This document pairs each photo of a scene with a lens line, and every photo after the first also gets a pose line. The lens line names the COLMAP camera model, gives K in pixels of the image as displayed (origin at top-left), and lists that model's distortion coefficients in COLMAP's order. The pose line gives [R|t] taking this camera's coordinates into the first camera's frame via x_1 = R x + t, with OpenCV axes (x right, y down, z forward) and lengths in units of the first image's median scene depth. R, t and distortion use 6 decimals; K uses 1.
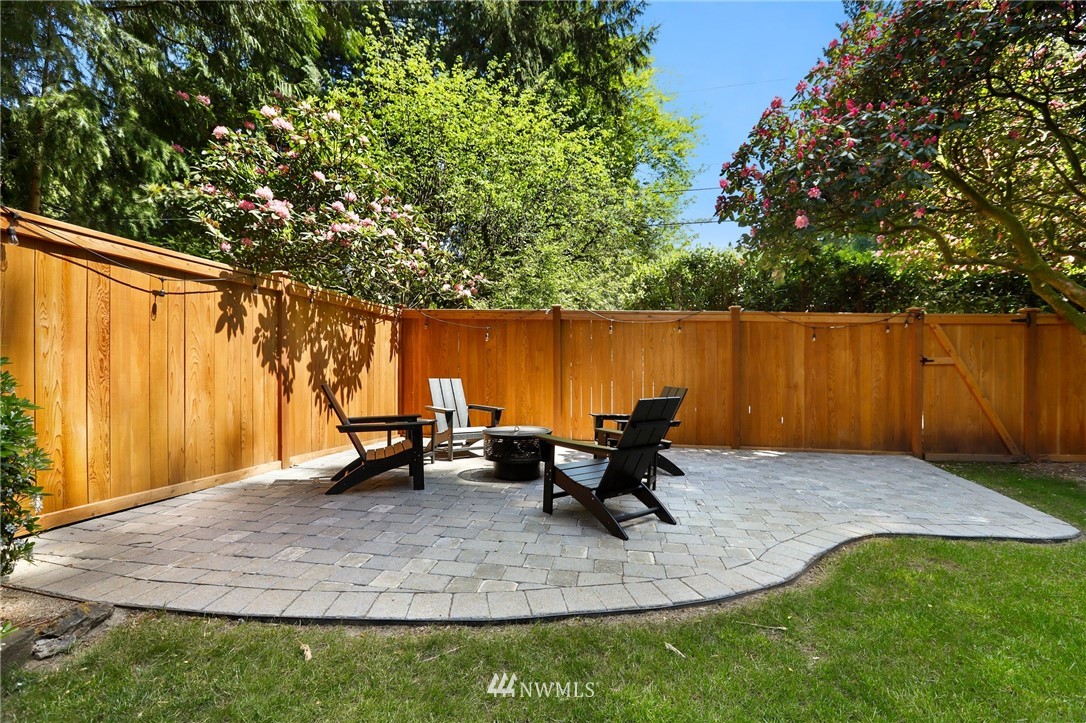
lens RADIAL K [[496.7, 0, 541.8], [0, 496.7, 366.1], [0, 0, 1]] dist [-0.051656, 0.020863]
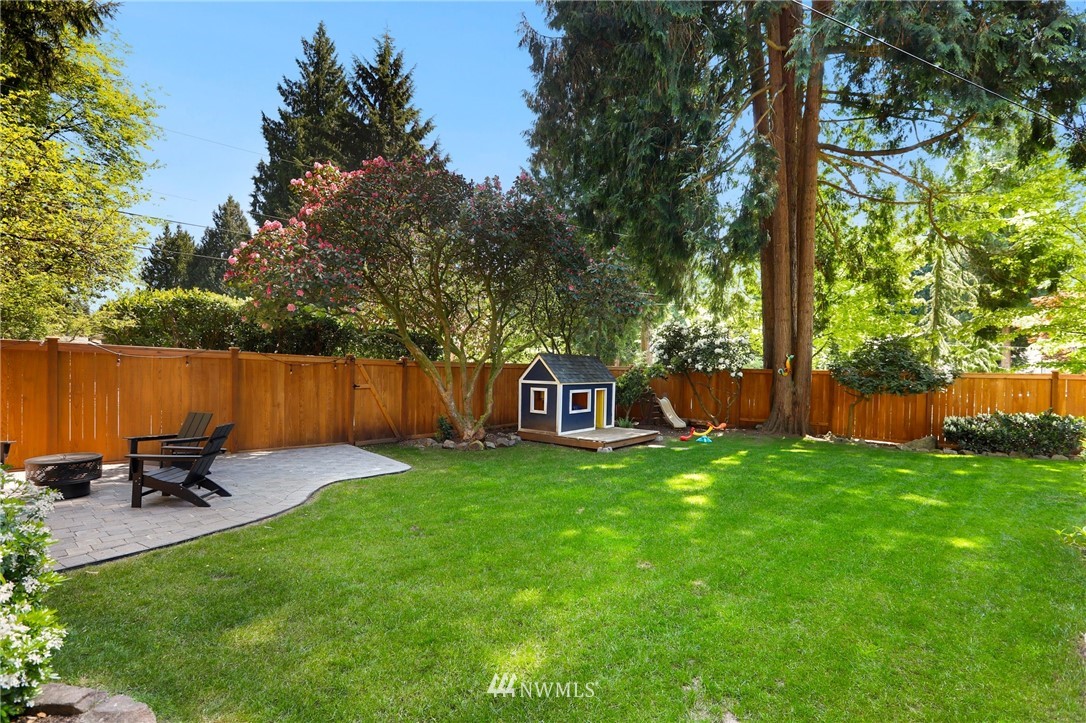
lens RADIAL K [[517.3, 0, 541.8], [0, 517.3, 374.8], [0, 0, 1]] dist [-0.013624, -0.000171]
pose [[0.529361, -0.001255, 0.848396, -0.376094], [-0.012408, 0.999880, 0.009221, -0.074519], [-0.848306, -0.015408, 0.529282, -0.482299]]
